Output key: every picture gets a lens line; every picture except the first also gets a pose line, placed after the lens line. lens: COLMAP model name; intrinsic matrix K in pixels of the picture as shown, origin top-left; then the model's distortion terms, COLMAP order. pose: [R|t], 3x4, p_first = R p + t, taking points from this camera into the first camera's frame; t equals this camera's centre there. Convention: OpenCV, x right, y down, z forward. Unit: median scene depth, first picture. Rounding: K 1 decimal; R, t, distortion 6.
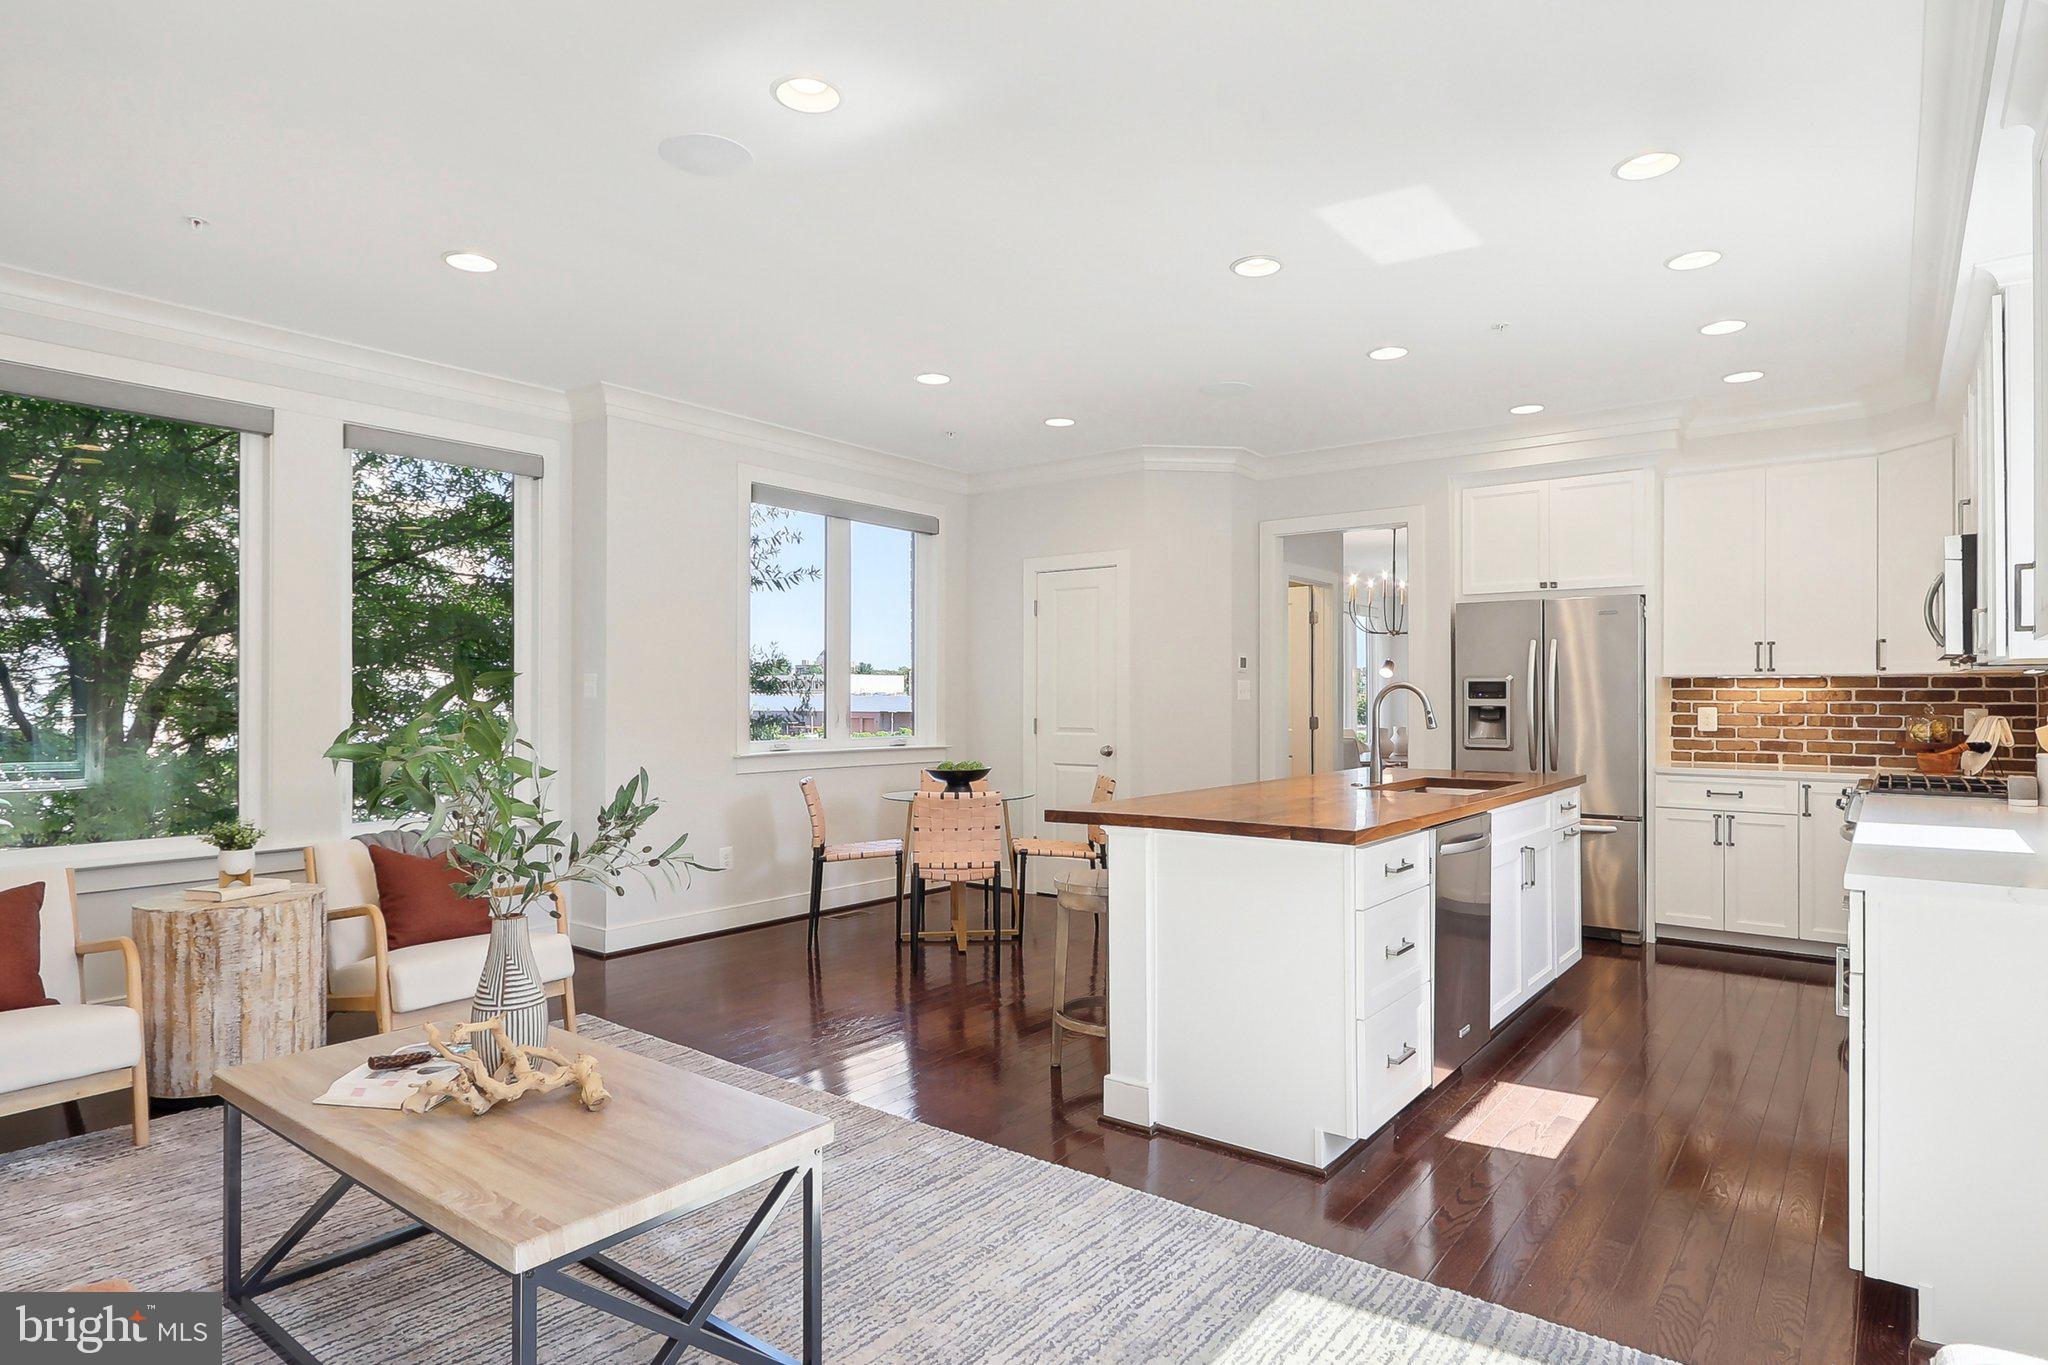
lens RADIAL K [[1125.7, 0, 1008.4], [0, 1125.7, 690.8], [0, 0, 1]] dist [-0.002695, -0.005046]
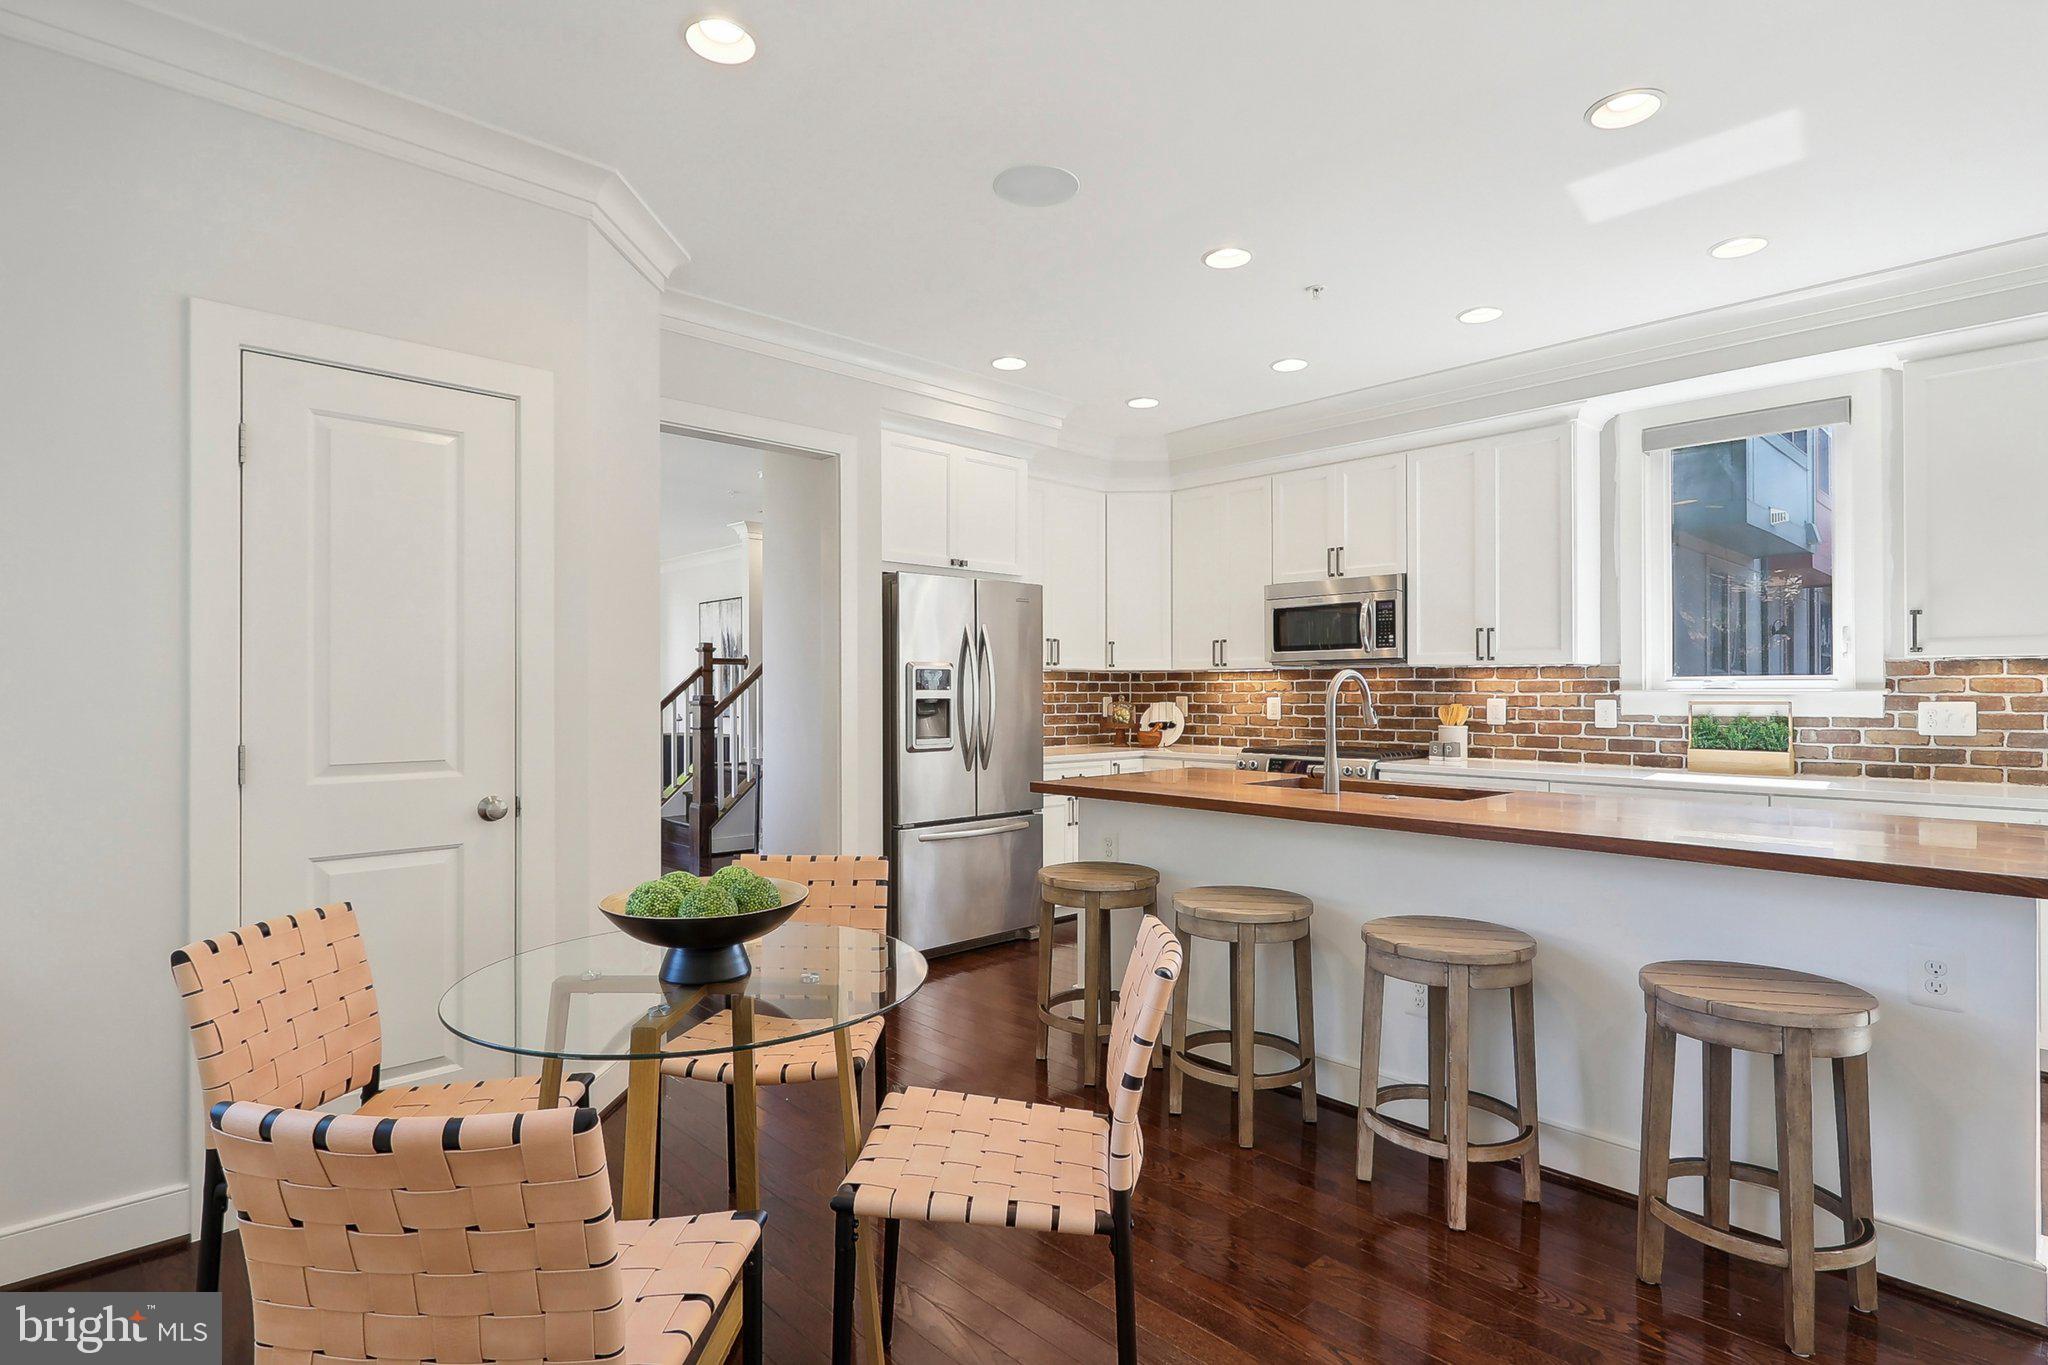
lens RADIAL K [[1004.9, 0, 1068.2], [0, 1004.9, 687.1], [0, 0, 1]] dist [0.002958, -0.002519]
pose [[0.119988, 0.000608, 0.992775, -0.311269], [-0.006461, 0.999979, 0.000169, 0.004099], [-0.992754, -0.006434, 0.119989, 0.850587]]
